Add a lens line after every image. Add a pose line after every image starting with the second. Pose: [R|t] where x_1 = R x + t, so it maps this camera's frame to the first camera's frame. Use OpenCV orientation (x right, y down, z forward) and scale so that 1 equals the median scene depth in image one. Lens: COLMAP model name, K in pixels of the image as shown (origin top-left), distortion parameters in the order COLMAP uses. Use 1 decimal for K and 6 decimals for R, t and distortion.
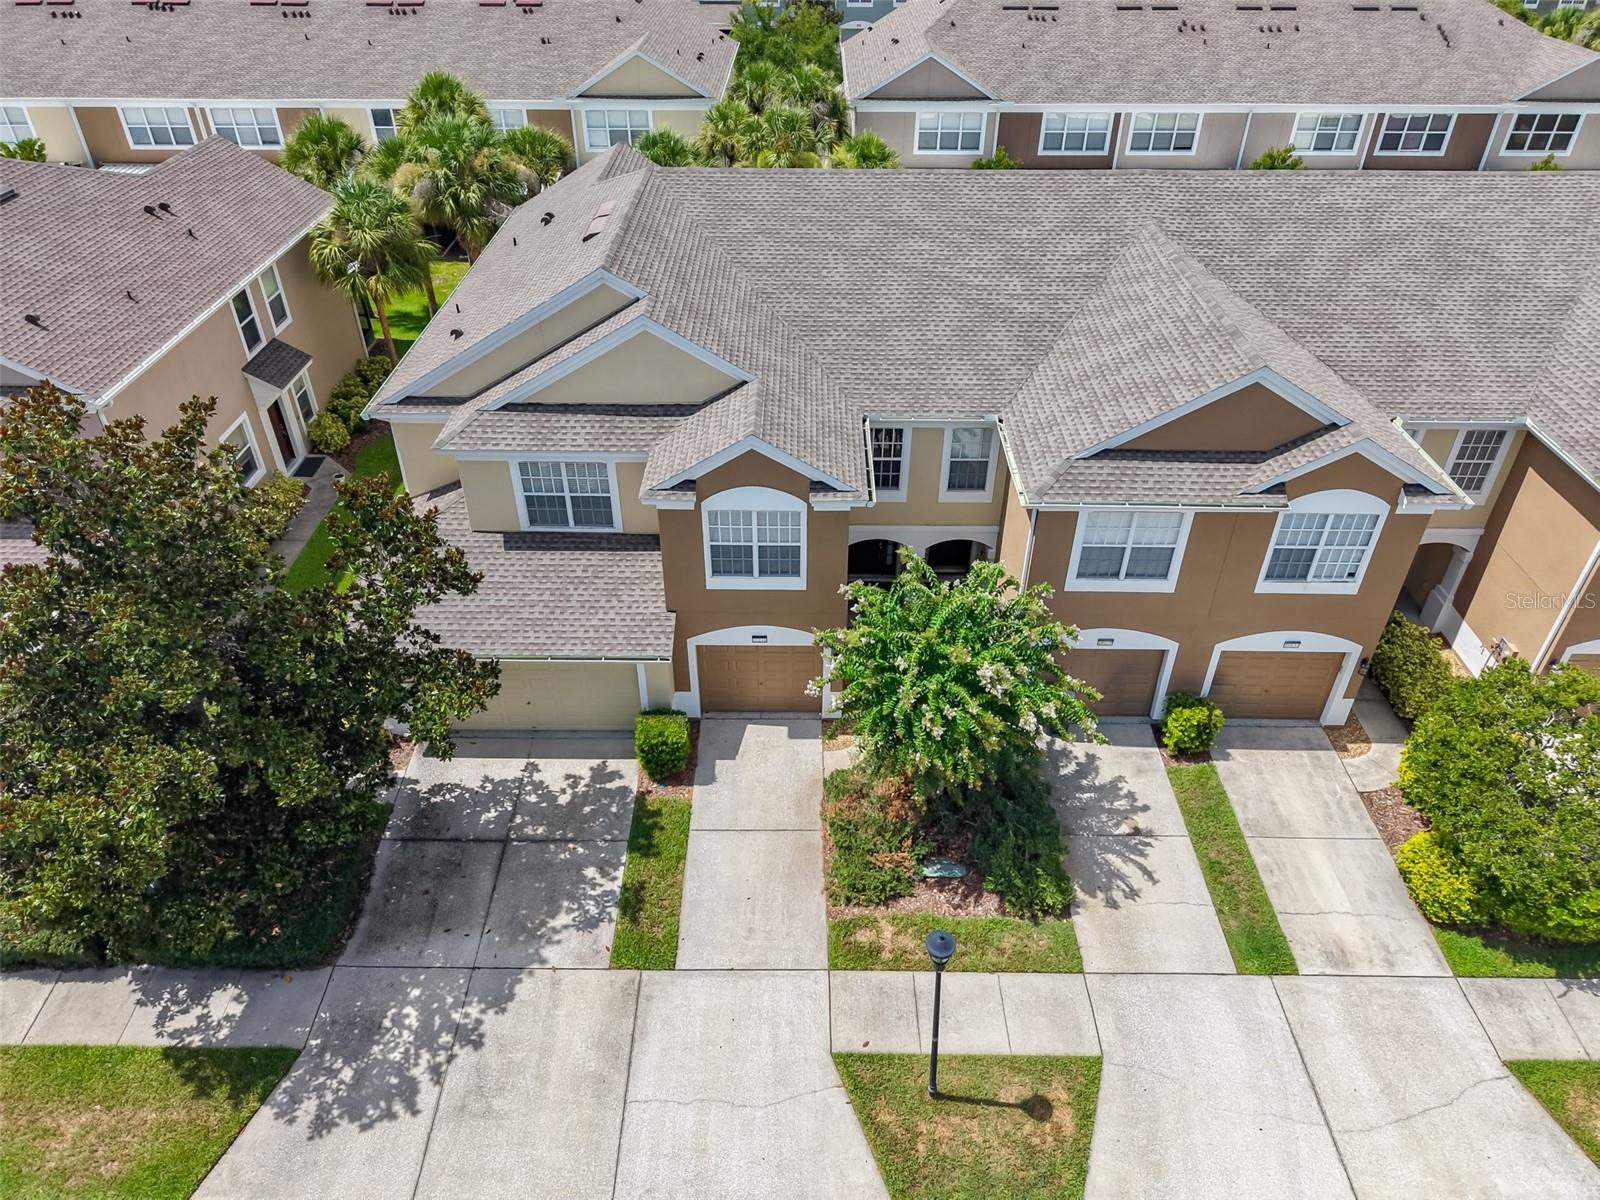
lens RADIAL K [[1068.4, 0, 800.0], [0, 1068.4, 600.0], [0, 0, 1]] dist [0.028125, -0.027234]
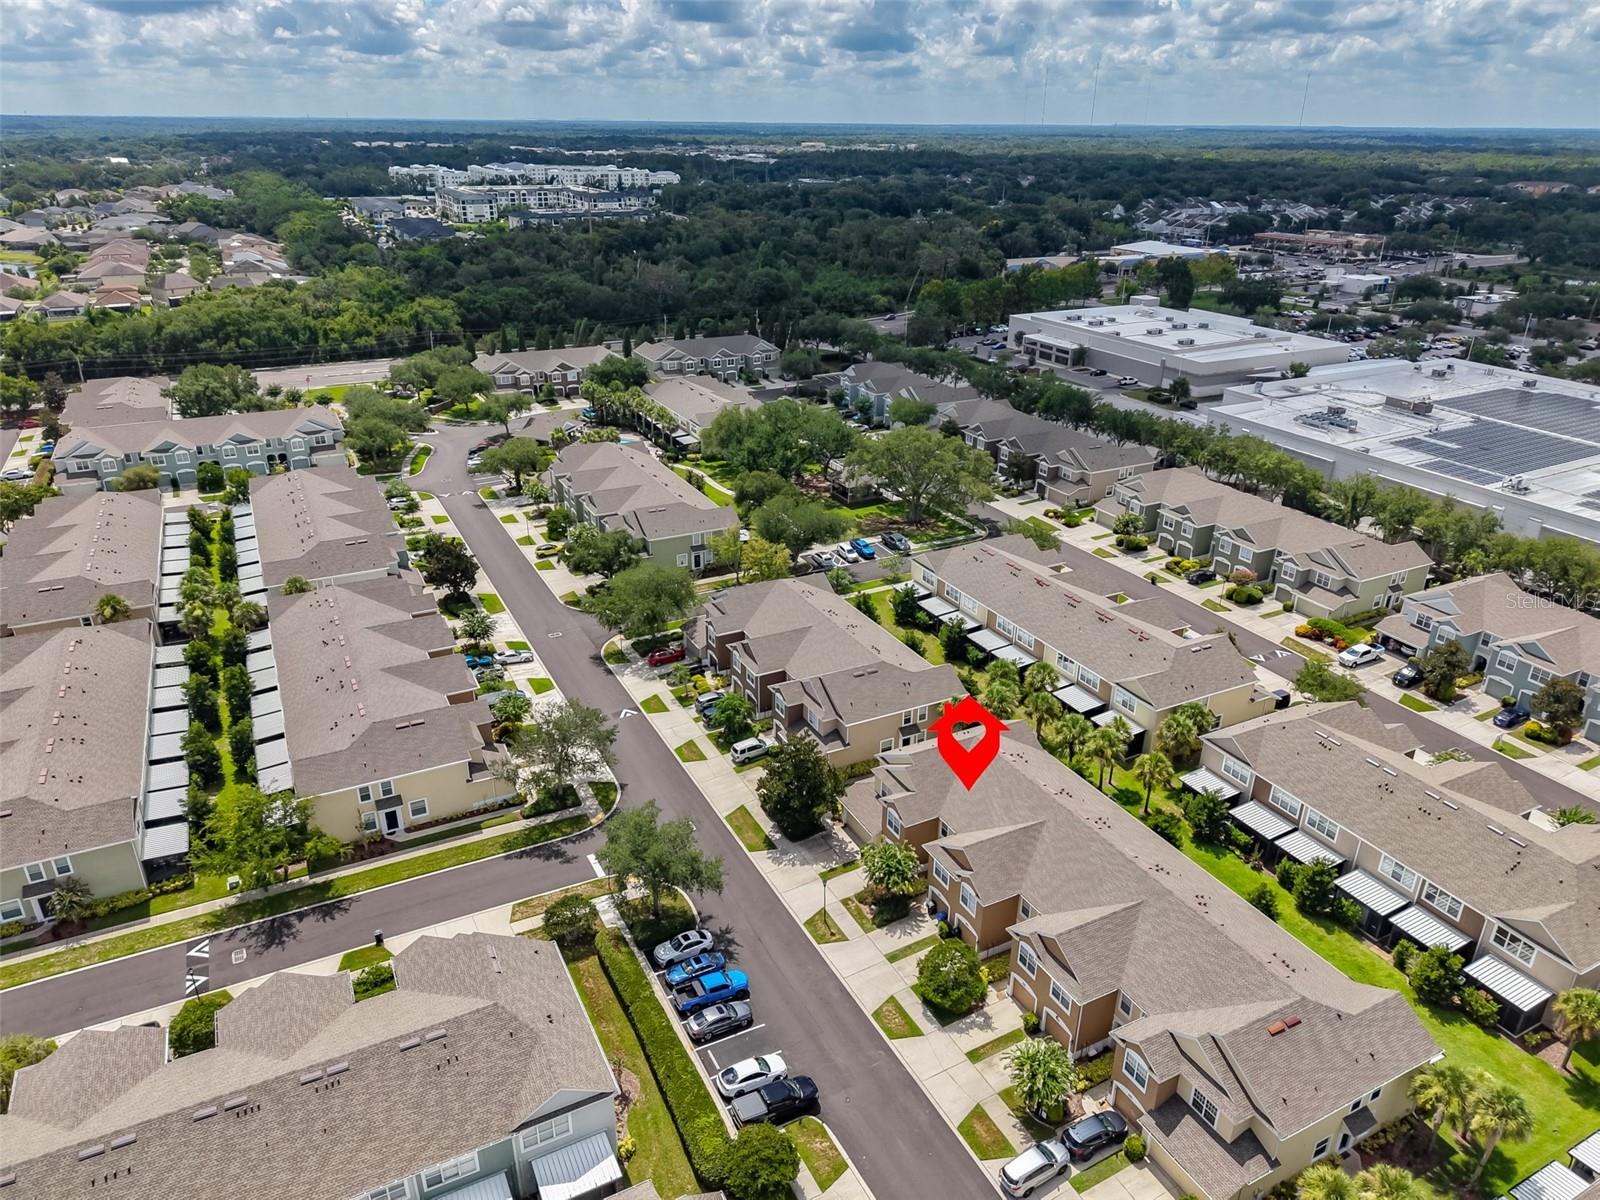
lens RADIAL K [[1068.4, 0, 800.0], [0, 1068.4, 600.0], [0, 0, 1]] dist [0.028125, -0.027234]
pose [[0.464309, 0.362213, -0.808220, 2.915067], [-0.531142, 0.844118, 0.073169, -0.914979], [0.708735, 0.395306, 0.584318, -2.146647]]
